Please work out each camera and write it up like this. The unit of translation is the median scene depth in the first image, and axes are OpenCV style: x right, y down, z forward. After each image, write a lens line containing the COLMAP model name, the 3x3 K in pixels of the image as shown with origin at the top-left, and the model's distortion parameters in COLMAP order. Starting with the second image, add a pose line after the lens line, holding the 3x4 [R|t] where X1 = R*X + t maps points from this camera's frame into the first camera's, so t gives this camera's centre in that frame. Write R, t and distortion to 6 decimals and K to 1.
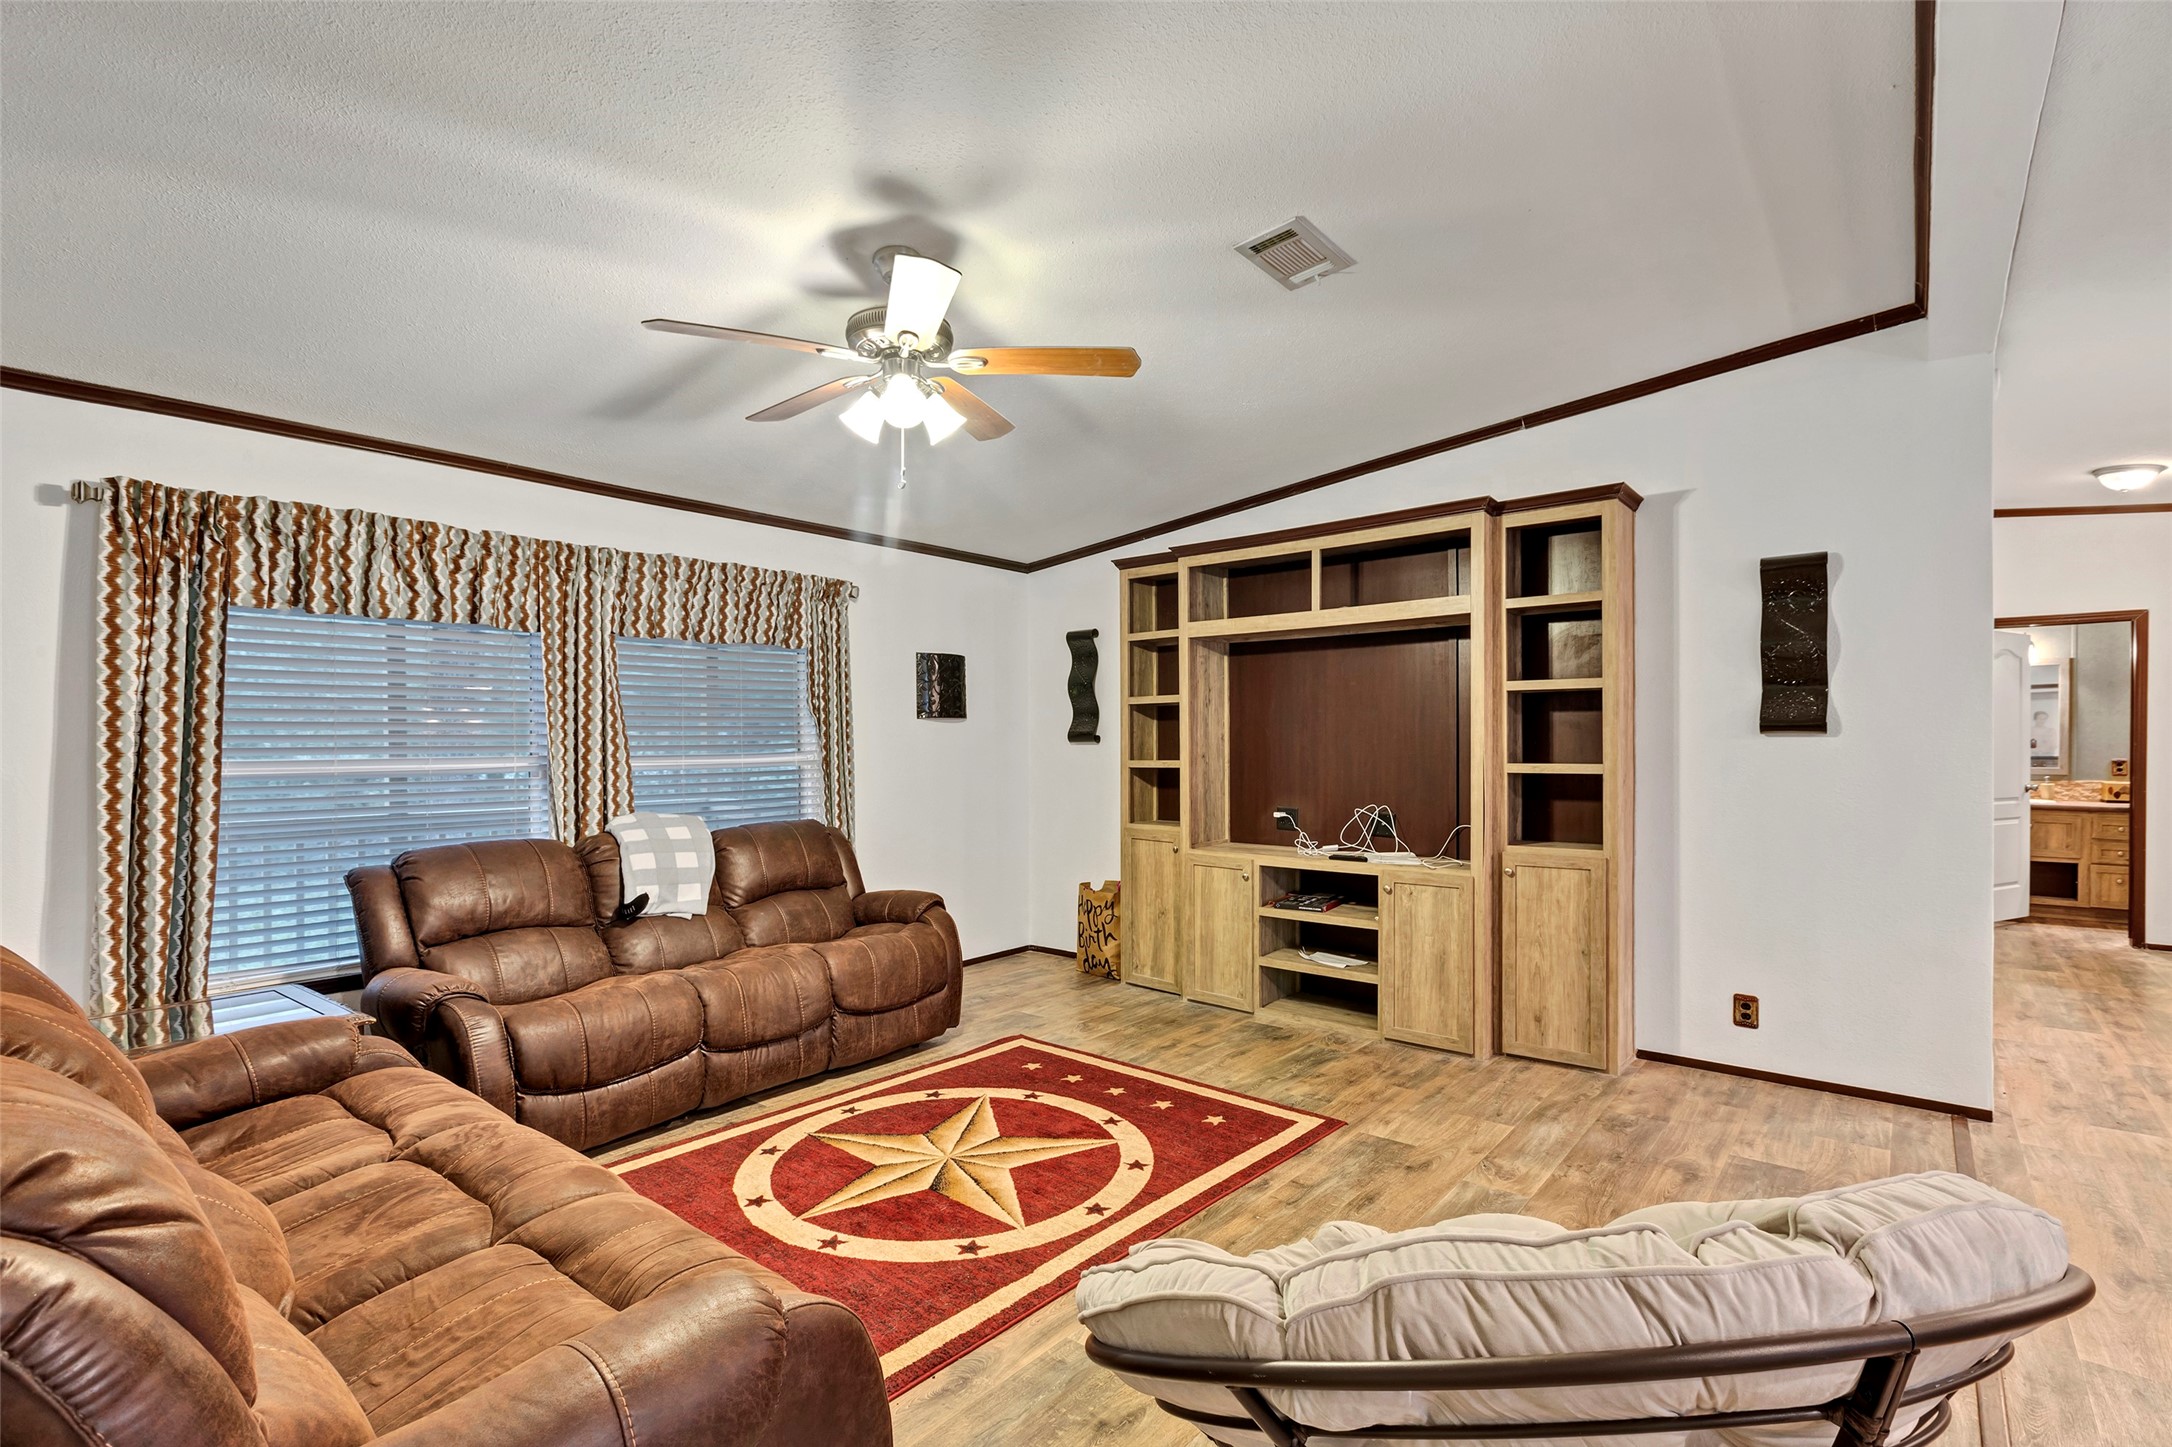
lens RADIAL K [[990.0, 0, 1084.5], [0, 990.0, 738.1], [0, 0, 1]] dist [0.003969, -0.000800]
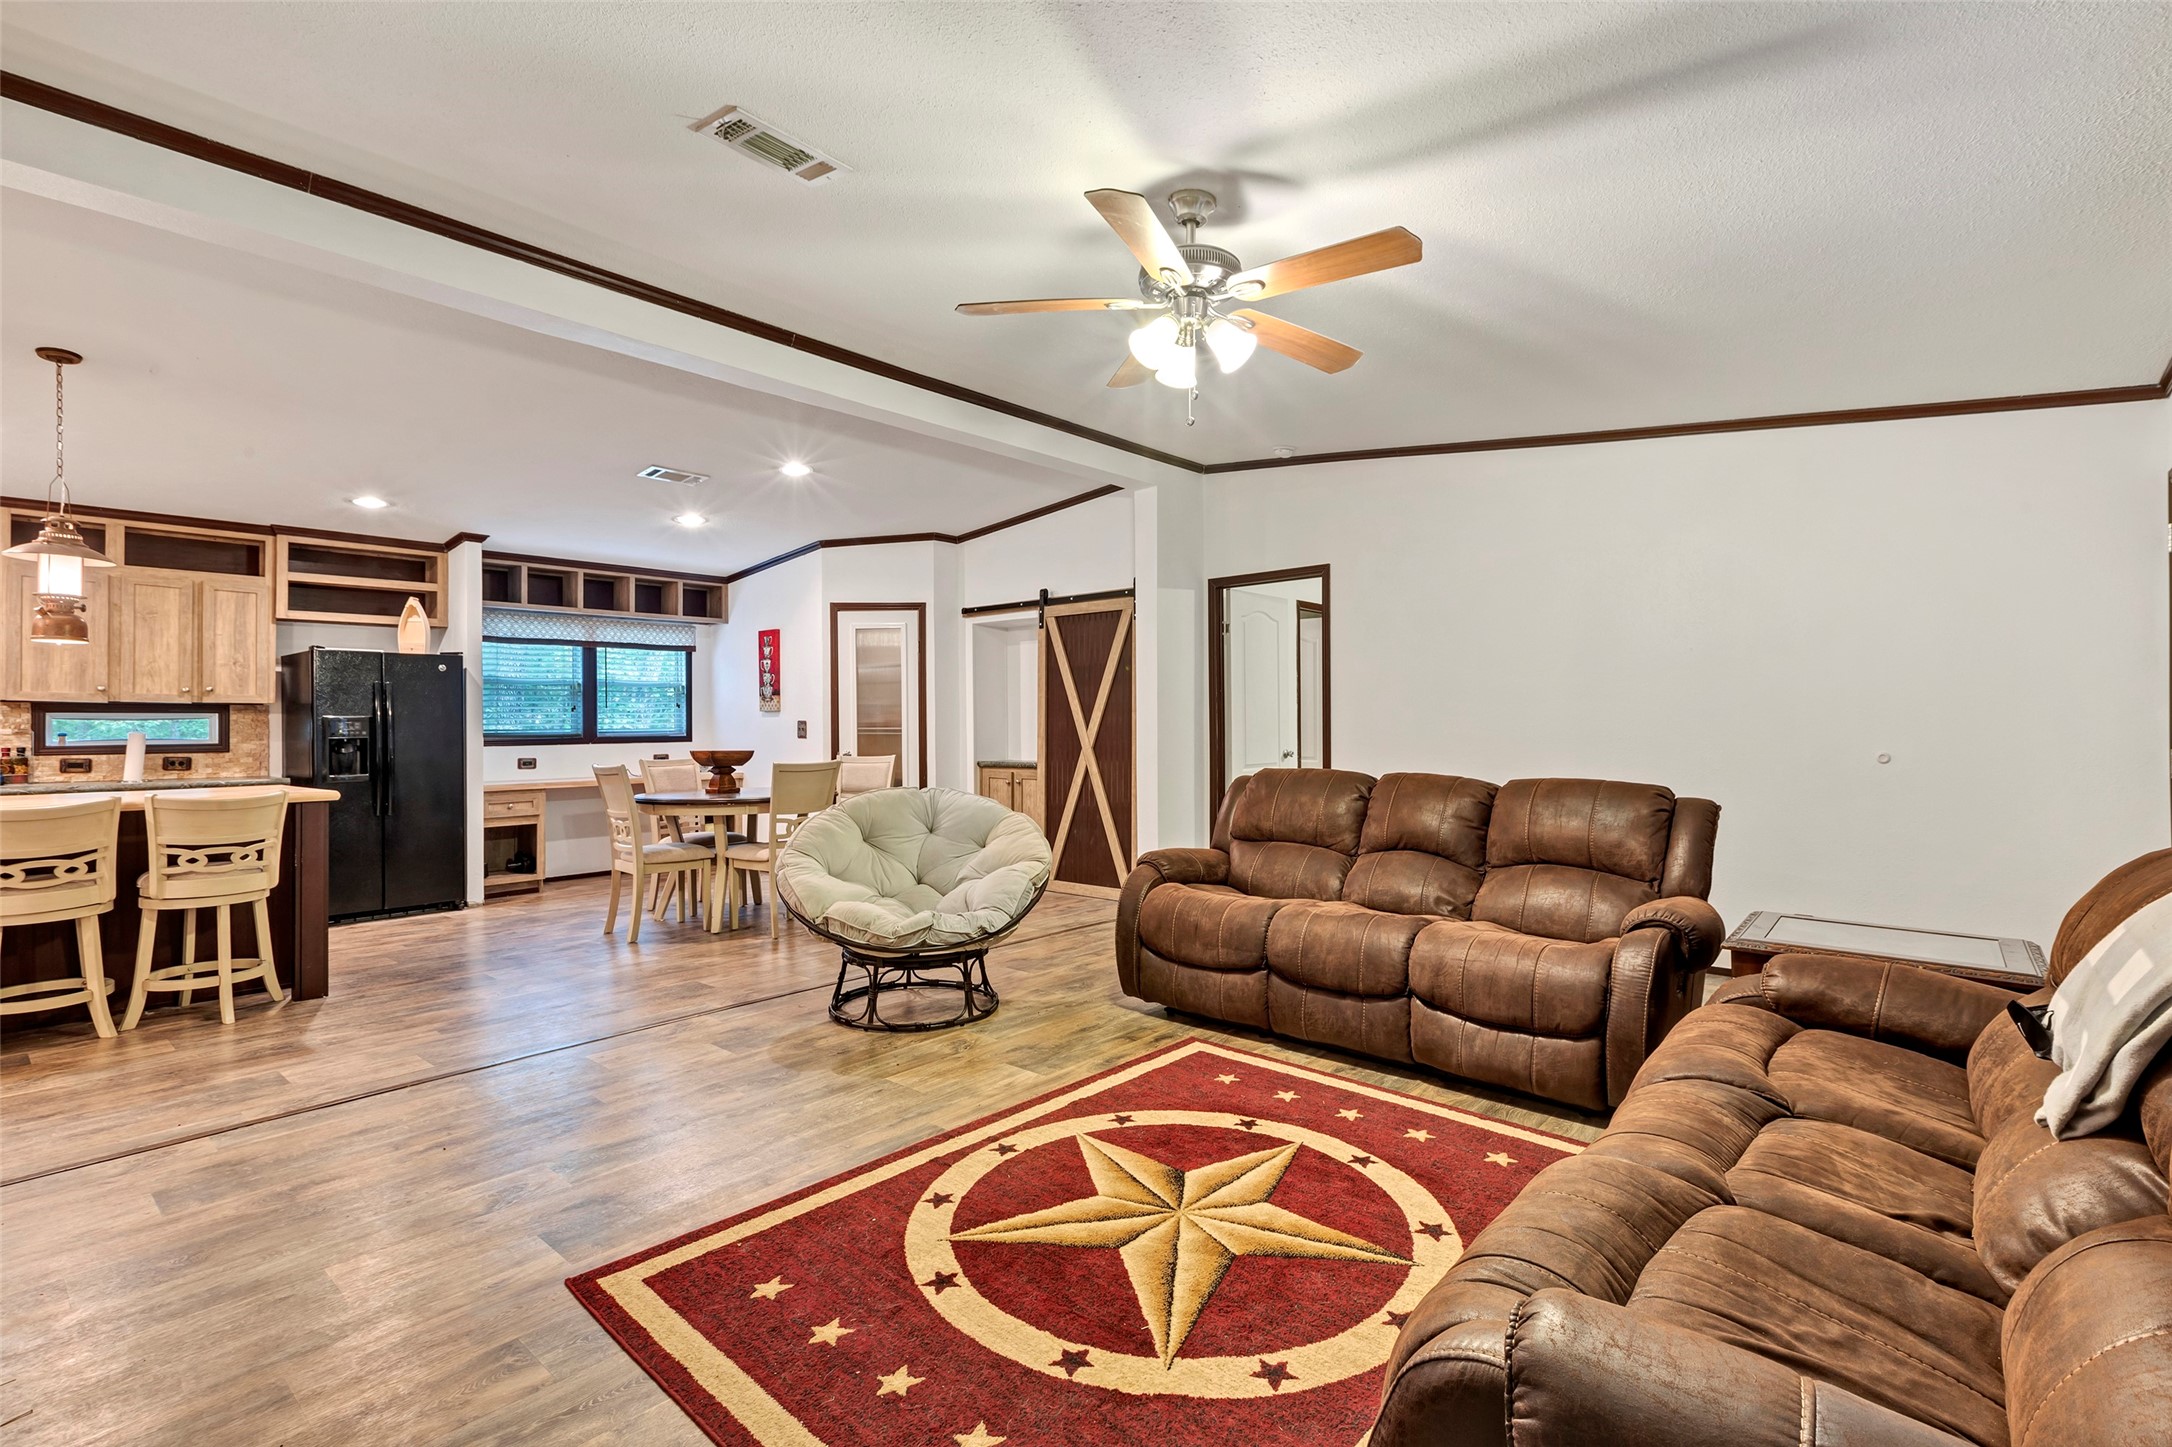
lens RADIAL K [[990.0, 0, 1095.9], [0, 990.0, 711.9], [0, 0, 1]] dist [0.003969, -0.000800]
pose [[-0.999645, 0.016295, 0.021072, -0.085736], [0.015813, 0.999615, -0.022808, 0.049381], [-0.021436, -0.022466, -0.999518, 1.596617]]
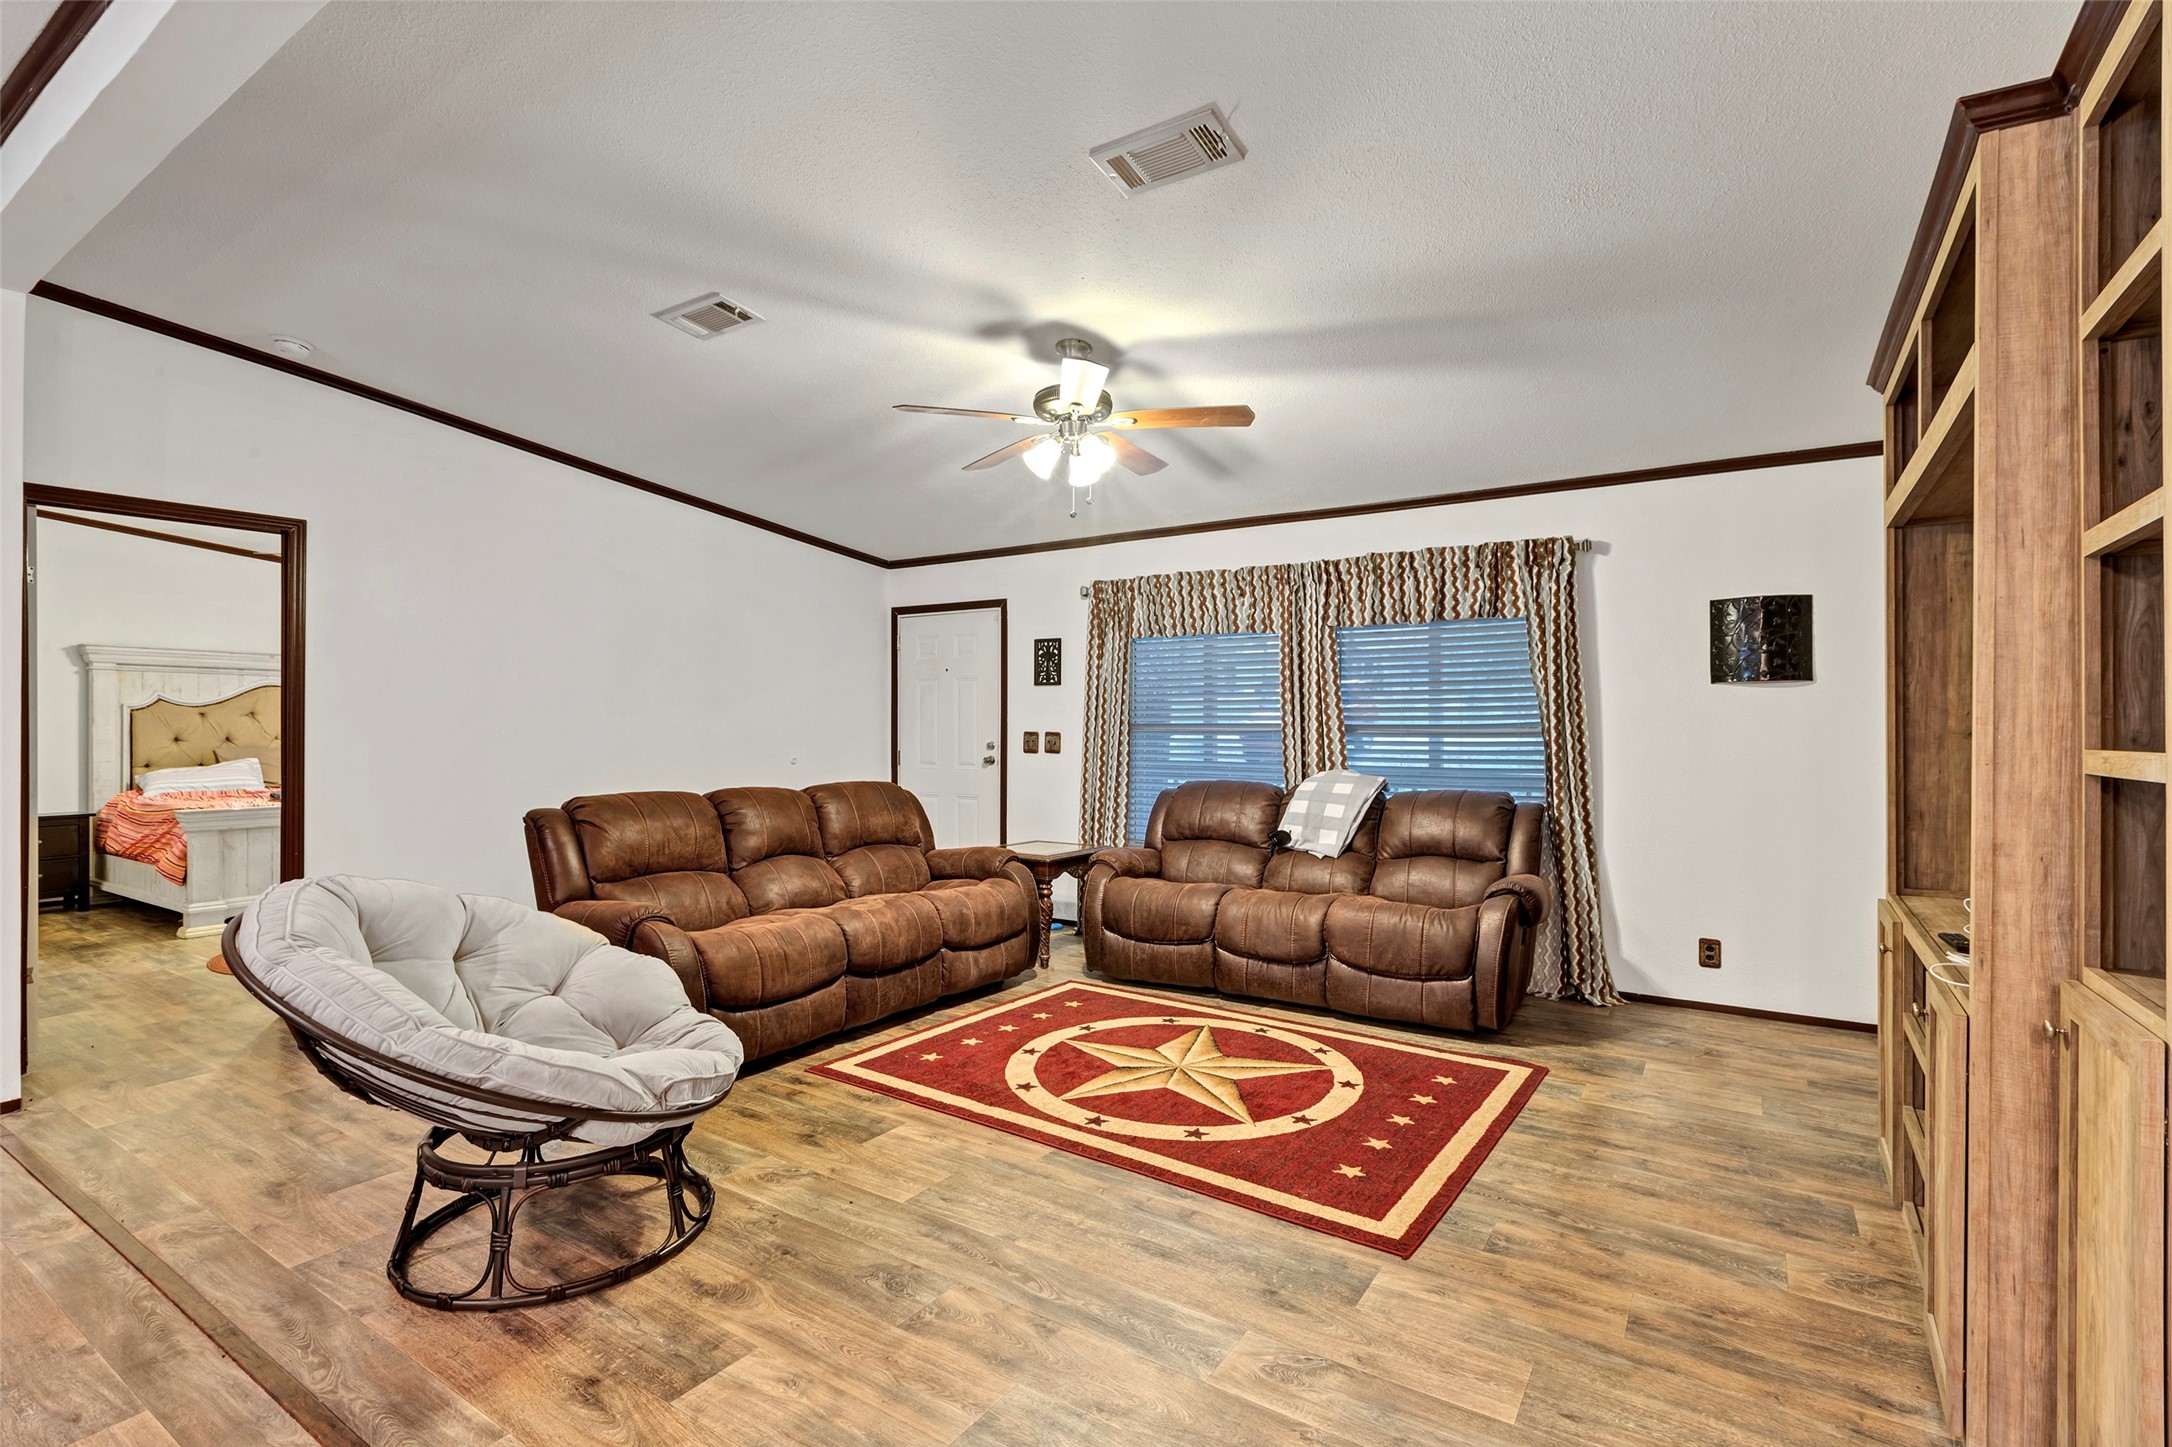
lens RADIAL K [[990.0, 0, 1117.5], [0, 990.0, 714.0], [0, 0, 1]] dist [0.003969, -0.000800]
pose [[0.131889, -0.007048, -0.991239, 0.903870], [0.000550, 0.999975, -0.007037, 0.017379], [0.991264, 0.000383, 0.131890, 0.698724]]
